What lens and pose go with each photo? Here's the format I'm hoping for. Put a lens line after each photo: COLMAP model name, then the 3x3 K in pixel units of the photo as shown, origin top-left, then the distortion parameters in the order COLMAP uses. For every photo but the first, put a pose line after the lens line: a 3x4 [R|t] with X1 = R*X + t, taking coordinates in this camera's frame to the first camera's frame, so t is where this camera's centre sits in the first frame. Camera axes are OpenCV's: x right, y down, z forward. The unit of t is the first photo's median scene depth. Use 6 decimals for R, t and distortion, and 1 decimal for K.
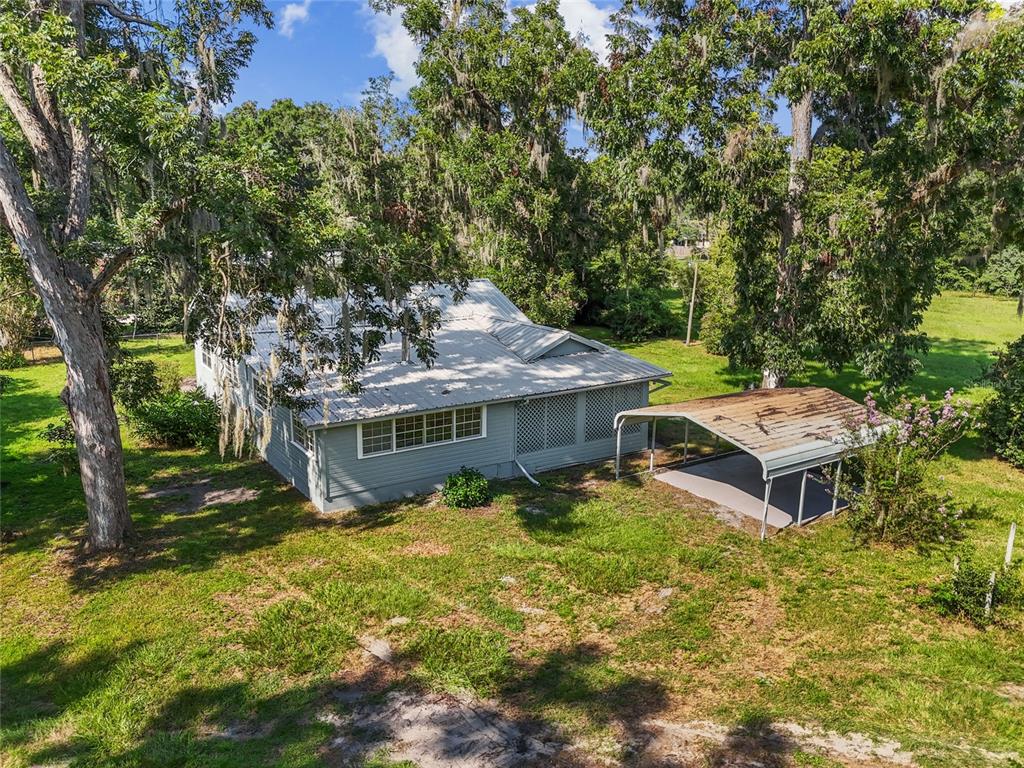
lens RADIAL K [[740.8, 0, 512.0], [0, 740.8, 384.0], [0, 0, 1]] dist [0.106874, -0.121878]
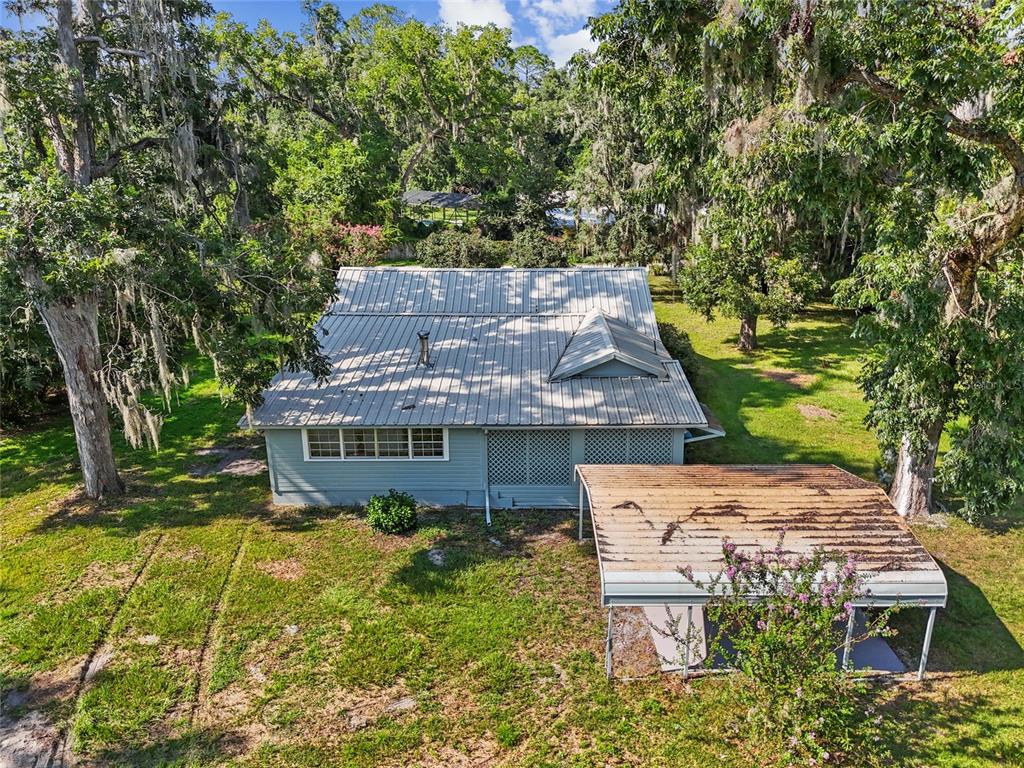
lens RADIAL K [[740.8, 0, 512.0], [0, 740.8, 384.0], [0, 0, 1]] dist [0.106874, -0.121878]
pose [[0.837023, 0.151247, -0.525849, 0.557635], [-0.107951, 0.987795, 0.112282, -0.150488], [0.536414, -0.037216, 0.843134, 0.286103]]
